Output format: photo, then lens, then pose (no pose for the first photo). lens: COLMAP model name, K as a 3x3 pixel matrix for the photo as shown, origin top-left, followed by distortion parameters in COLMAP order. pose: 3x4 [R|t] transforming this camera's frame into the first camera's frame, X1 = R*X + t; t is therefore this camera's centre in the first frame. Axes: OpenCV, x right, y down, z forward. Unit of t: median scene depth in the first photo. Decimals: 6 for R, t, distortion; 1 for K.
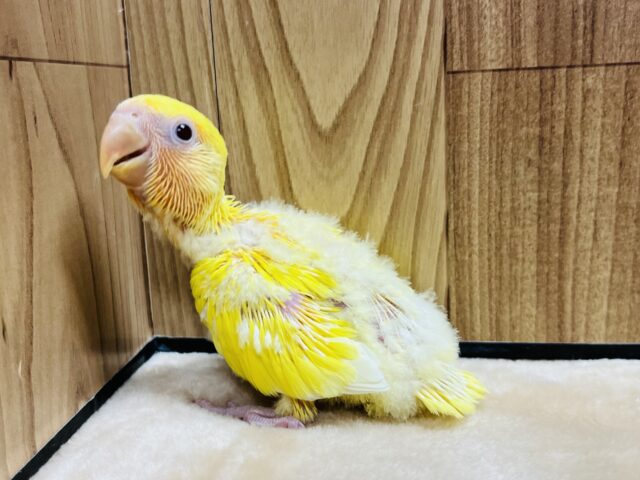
lens RADIAL K [[686.1, 0, 319.3], [0, 686.1, 244.0], [0, 0, 1]] dist [0.036054, 0.000000]
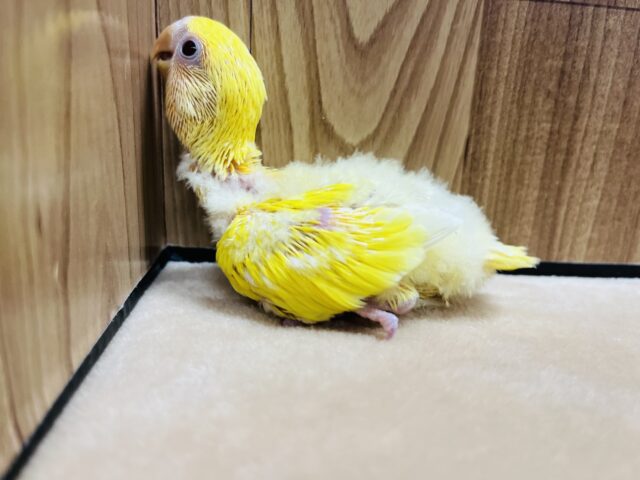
lens RADIAL K [[494.5, 0, 320.1], [0, 494.5, 234.2], [0, 0, 1]] dist [0.001871, -0.037311]
pose [[0.980160, 0.037130, 0.194701, -0.180646], [-0.053796, 0.995260, 0.081018, 0.054299], [-0.190769, -0.089885, 0.977511, 0.287841]]
